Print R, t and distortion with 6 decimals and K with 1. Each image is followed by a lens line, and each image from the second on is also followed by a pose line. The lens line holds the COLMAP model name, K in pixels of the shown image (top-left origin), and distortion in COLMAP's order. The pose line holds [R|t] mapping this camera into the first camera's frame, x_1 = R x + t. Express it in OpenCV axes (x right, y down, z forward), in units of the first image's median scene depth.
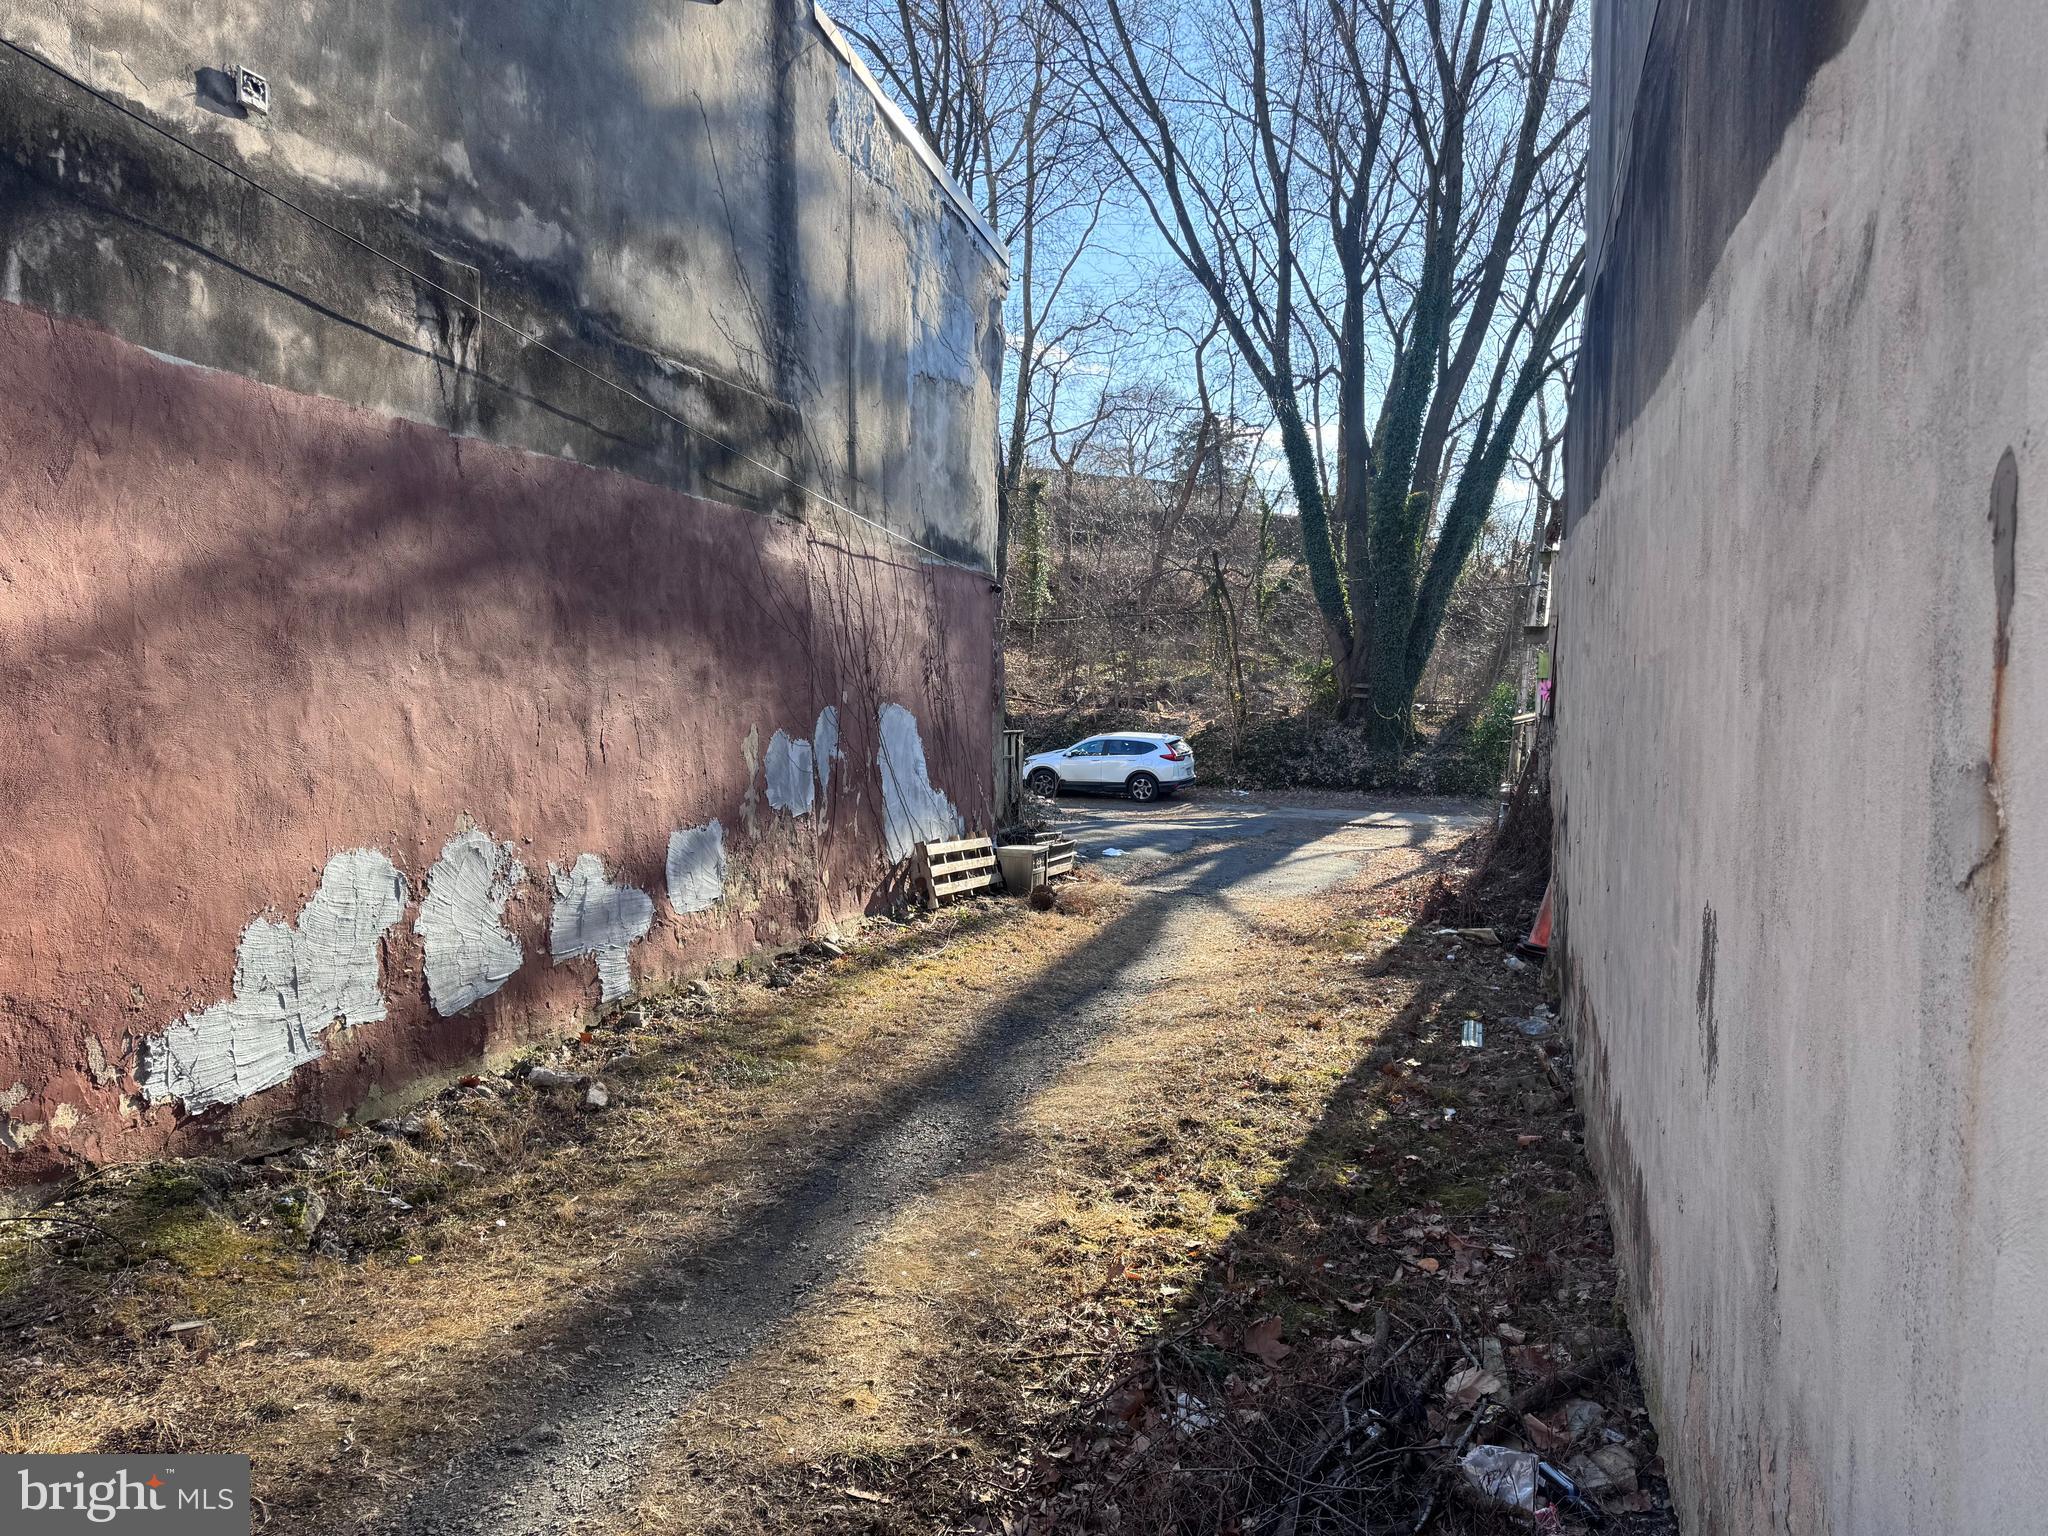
lens RADIAL K [[1431.7, 0, 991.6], [0, 1431.7, 769.7], [0, 0, 1]] dist [0.073468, -0.121196]
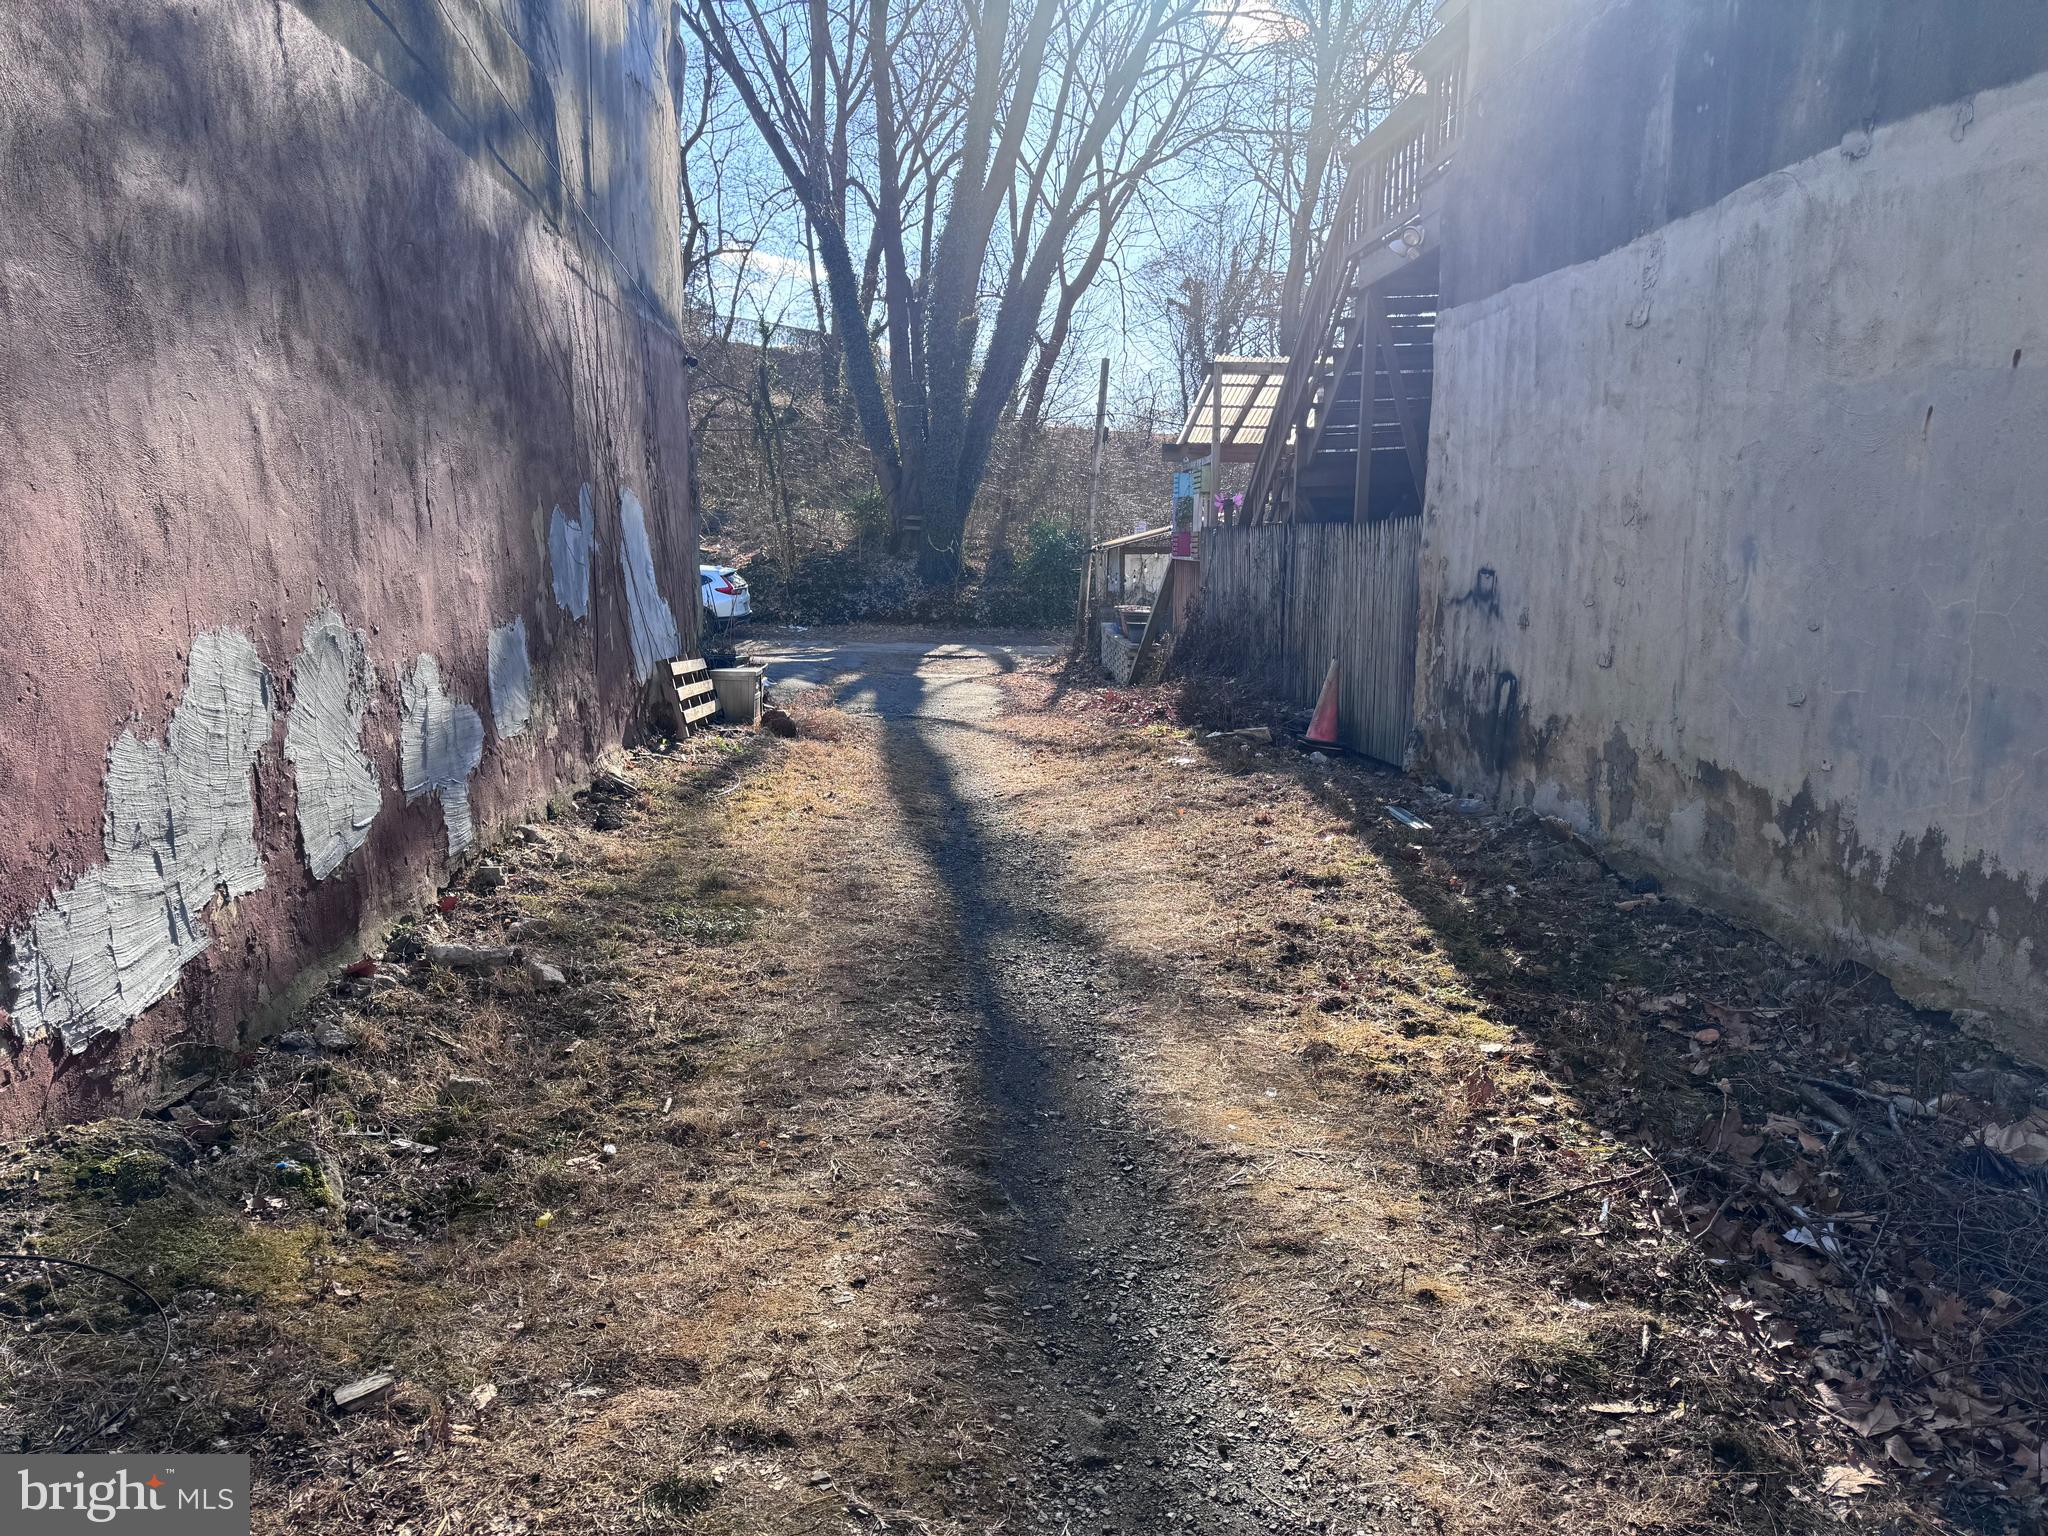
lens RADIAL K [[1431.7, 0, 991.6], [0, 1431.7, 769.7], [0, 0, 1]] dist [0.073468, -0.121196]
pose [[0.920831, -0.052524, 0.386407, -0.362762], [0.013284, 0.994538, 0.103529, 0.054229], [-0.389735, -0.090200, 0.916499, 0.264618]]
